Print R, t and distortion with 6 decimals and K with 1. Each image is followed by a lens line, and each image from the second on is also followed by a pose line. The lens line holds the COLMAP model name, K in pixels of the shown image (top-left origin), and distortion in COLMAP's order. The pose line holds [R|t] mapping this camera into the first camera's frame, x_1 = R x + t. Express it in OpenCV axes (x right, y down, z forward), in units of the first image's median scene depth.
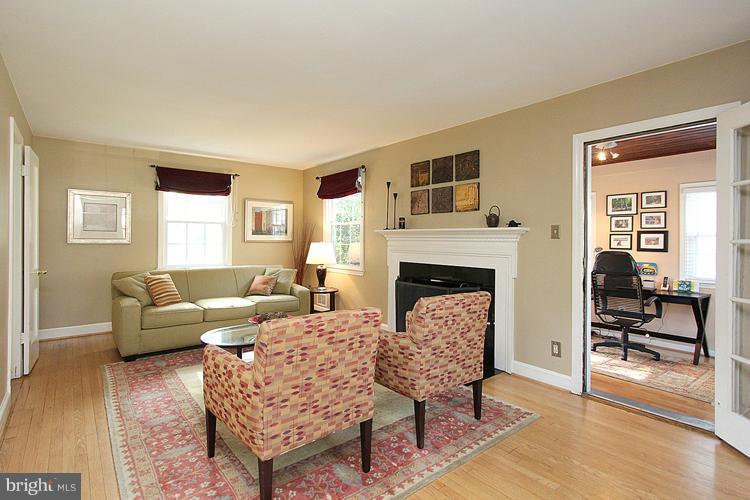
lens RADIAL K [[358.0, 0, 363.8], [0, 358.0, 254.5], [0, 0, 1]] dist [-0.001182, -0.000053]
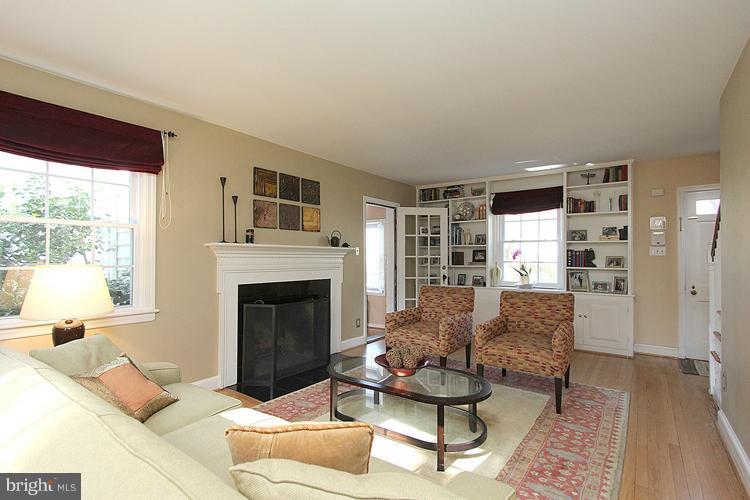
lens RADIAL K [[358.0, 0, 363.8], [0, 358.0, 254.5], [0, 0, 1]] dist [-0.001182, -0.000053]
pose [[-0.228780, -0.007015, 0.973453, -0.805898], [0.032465, 0.999363, 0.014832, -0.054273], [-0.972937, 0.034997, -0.228406, 1.019971]]
